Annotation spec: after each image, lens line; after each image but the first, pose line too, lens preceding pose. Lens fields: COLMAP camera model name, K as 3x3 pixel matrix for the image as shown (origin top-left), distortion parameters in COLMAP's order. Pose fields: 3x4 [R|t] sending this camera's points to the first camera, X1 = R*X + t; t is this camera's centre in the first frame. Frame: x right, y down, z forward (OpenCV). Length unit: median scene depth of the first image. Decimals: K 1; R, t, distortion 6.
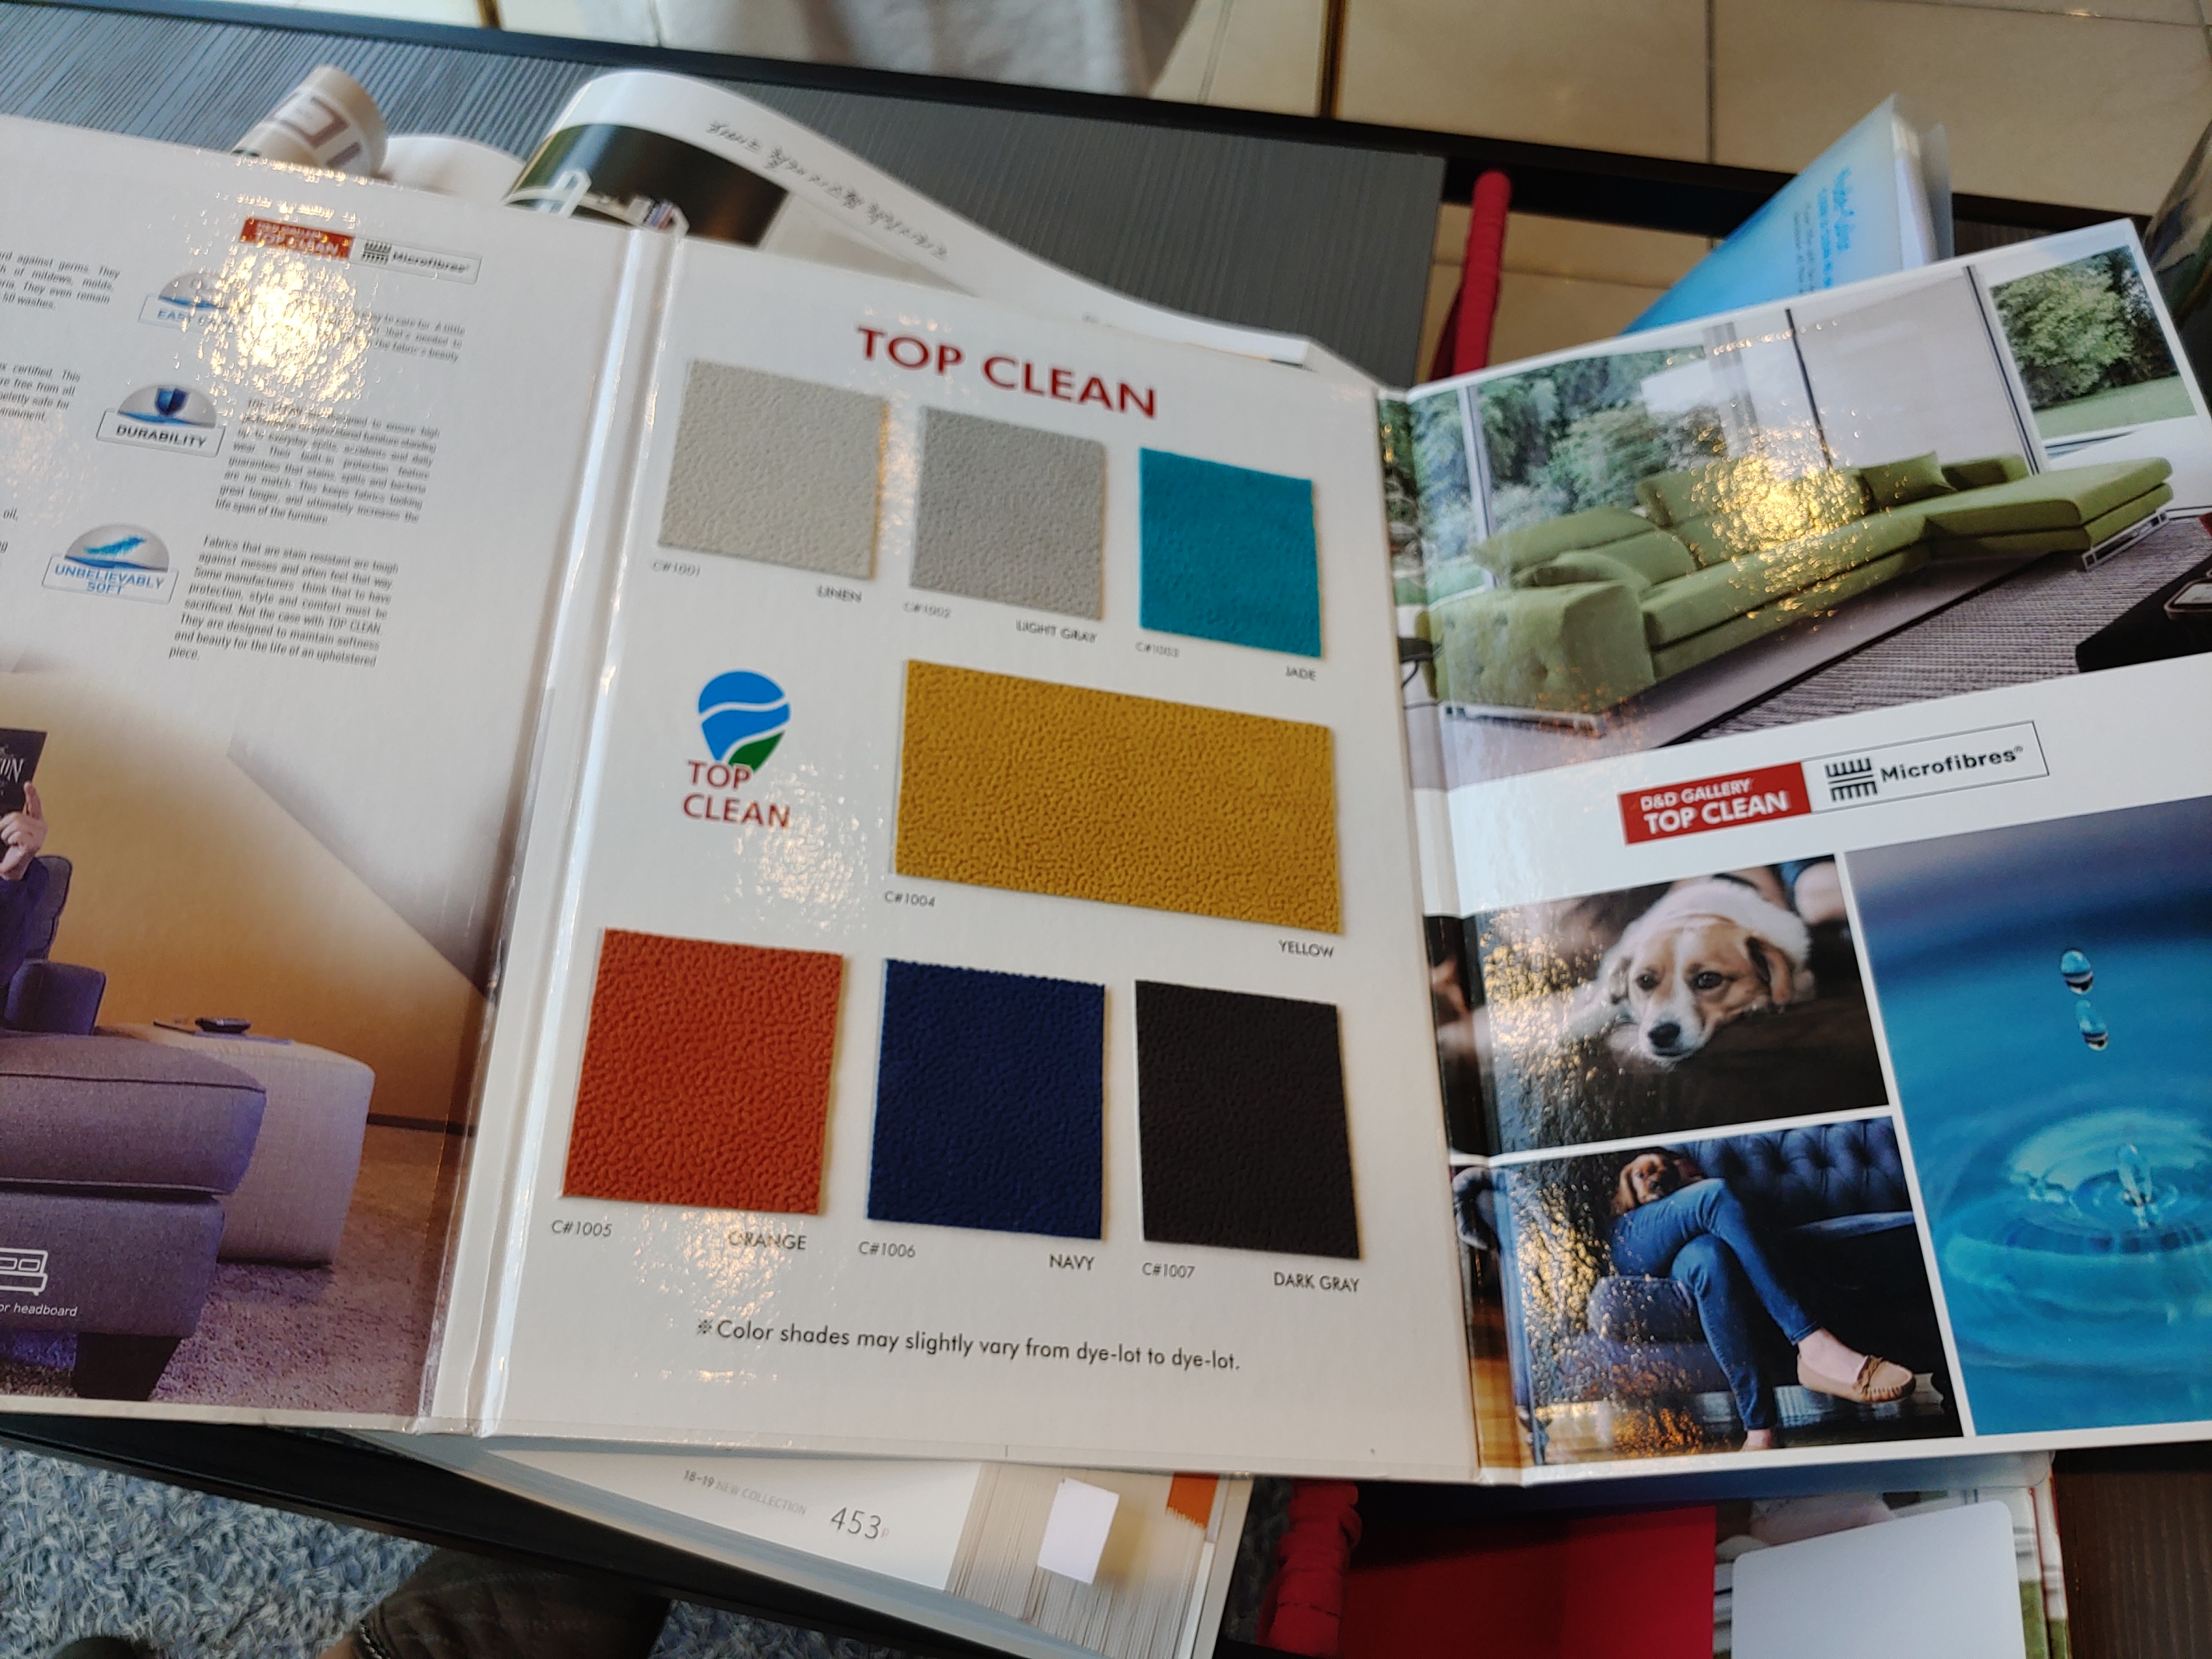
lens RADIAL K [[1513.1, 0, 1128.4], [0, 1513.1, 757.5], [0, 0, 1]] dist [-0.012604, -0.014613]
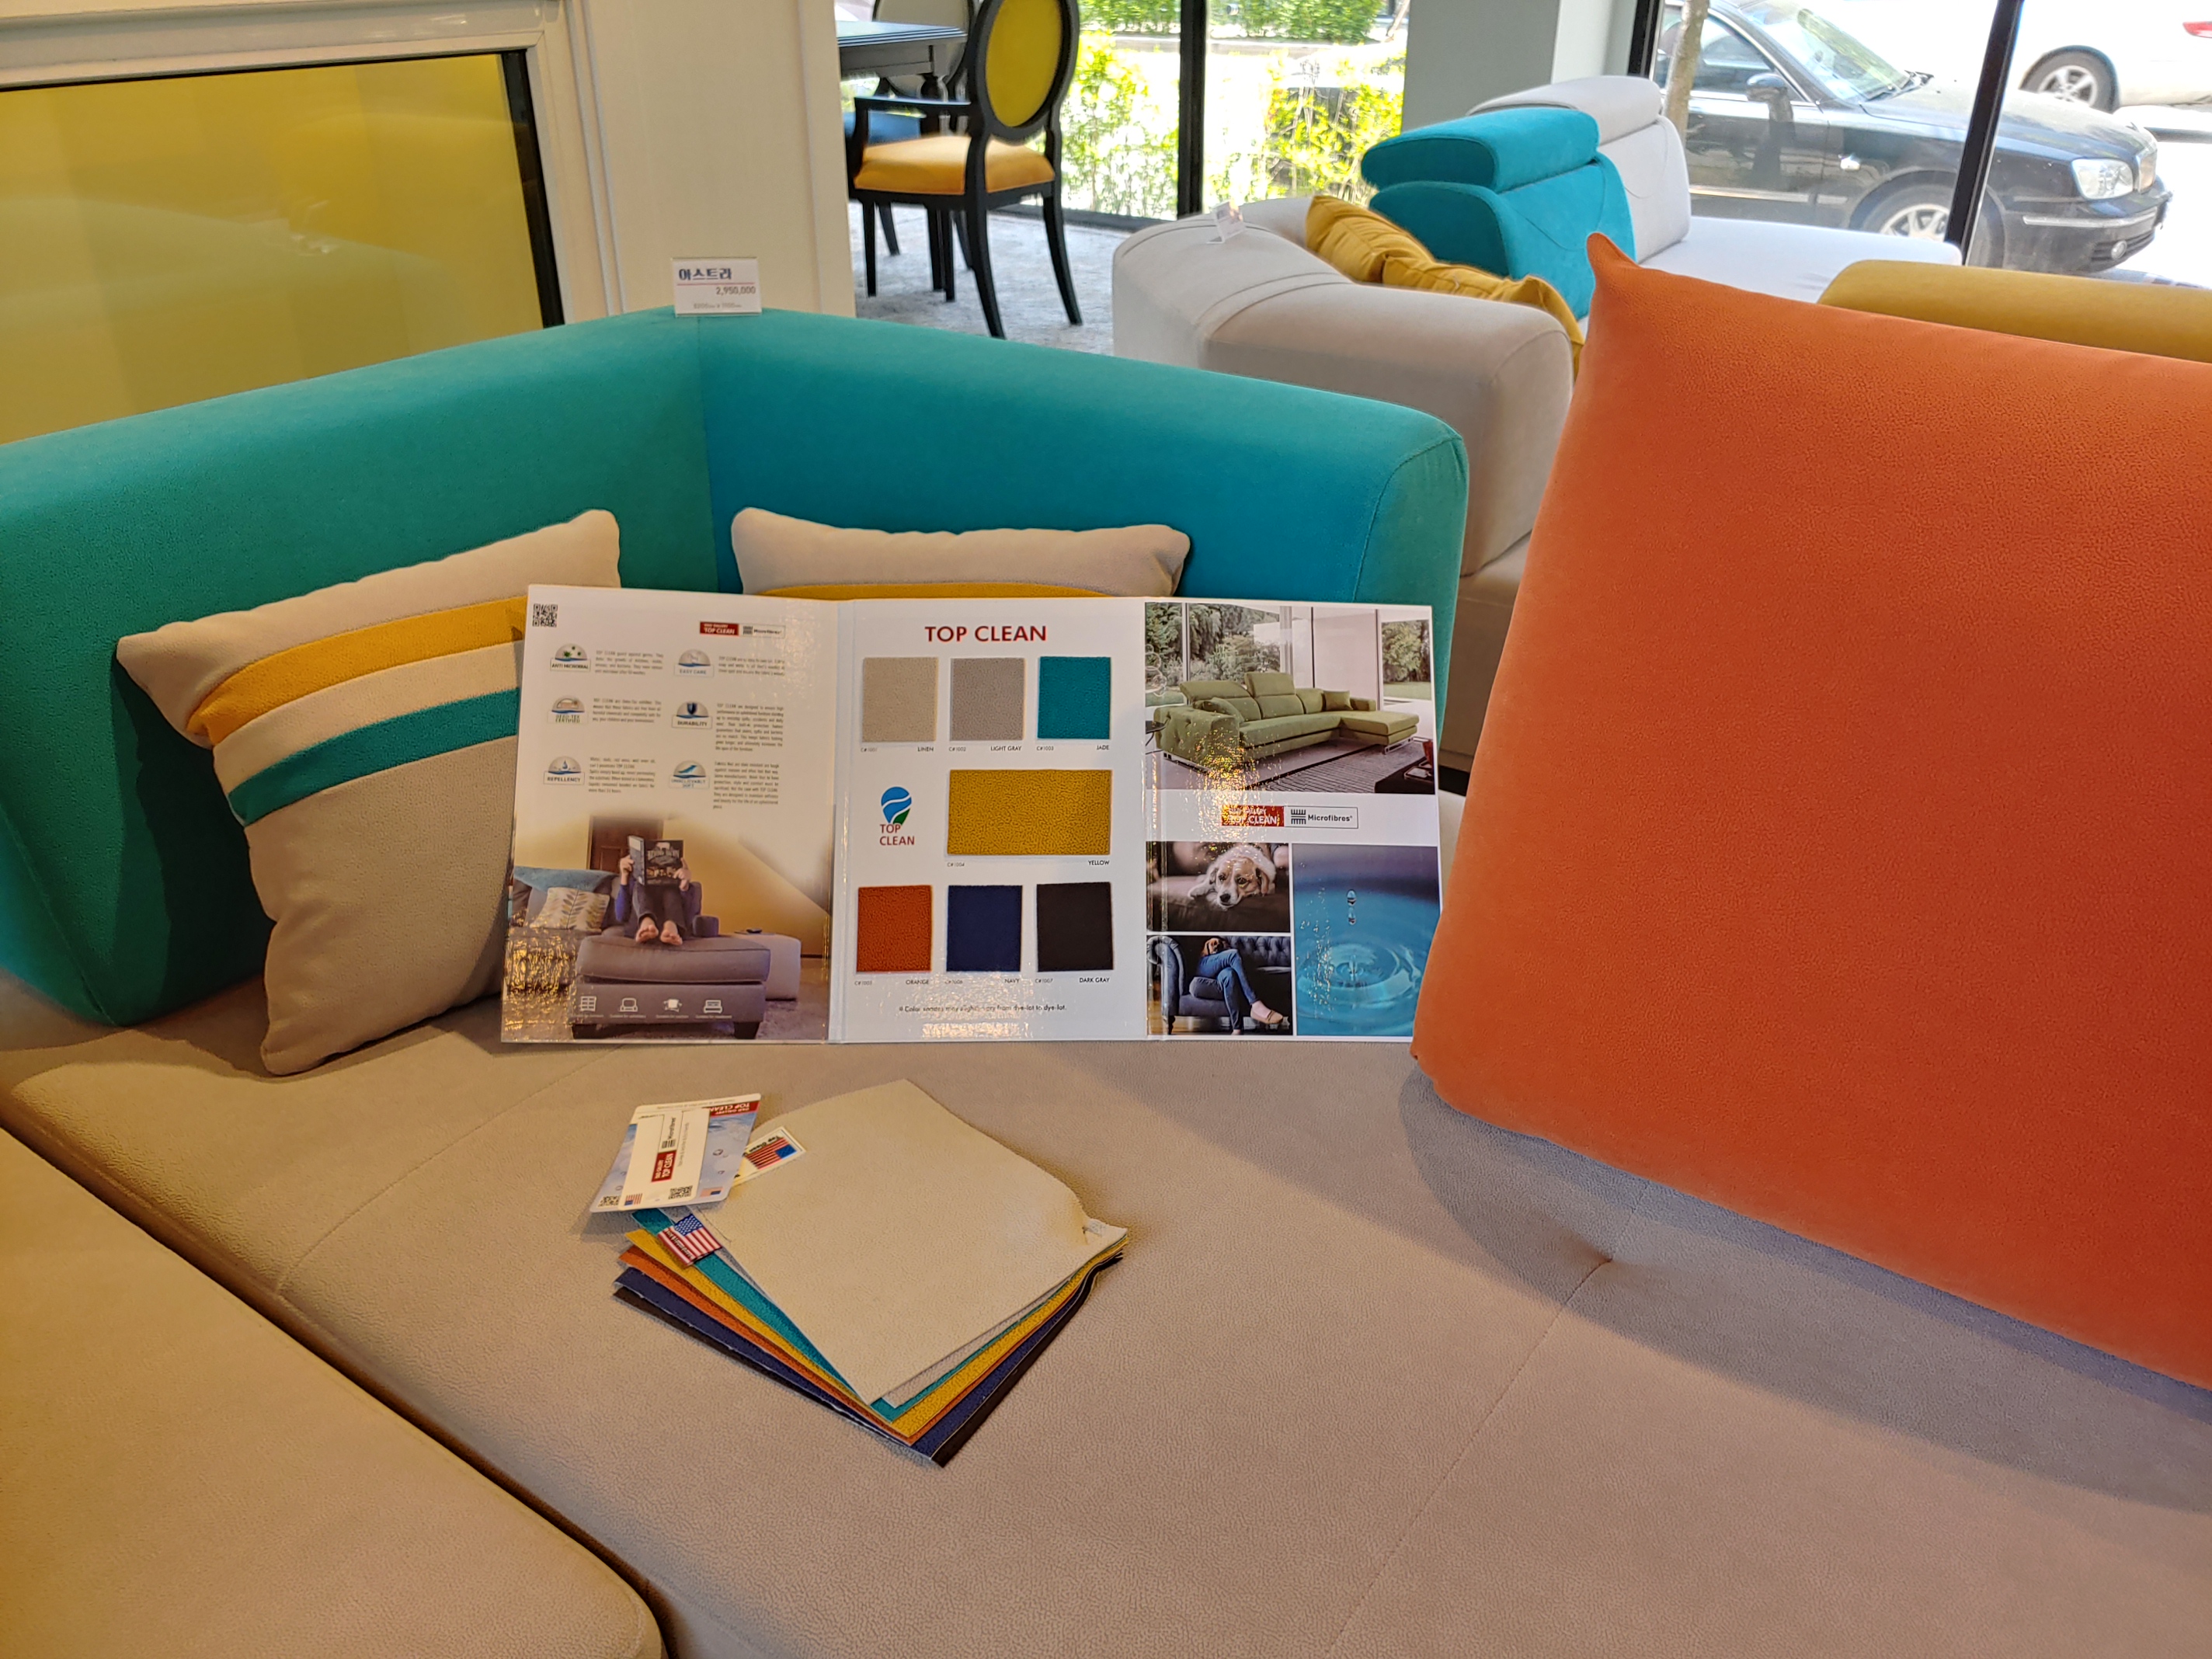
lens RADIAL K [[1689.8, 0, 1117.6], [0, 1689.8, 824.1], [0, 0, 1]] dist [-0.028626, 0.022425]
pose [[0.995978, 0.009453, 0.089094, -0.130936], [-0.043845, 0.918628, 0.392684, -1.281384], [-0.078132, -0.395011, 0.915348, -1.966813]]
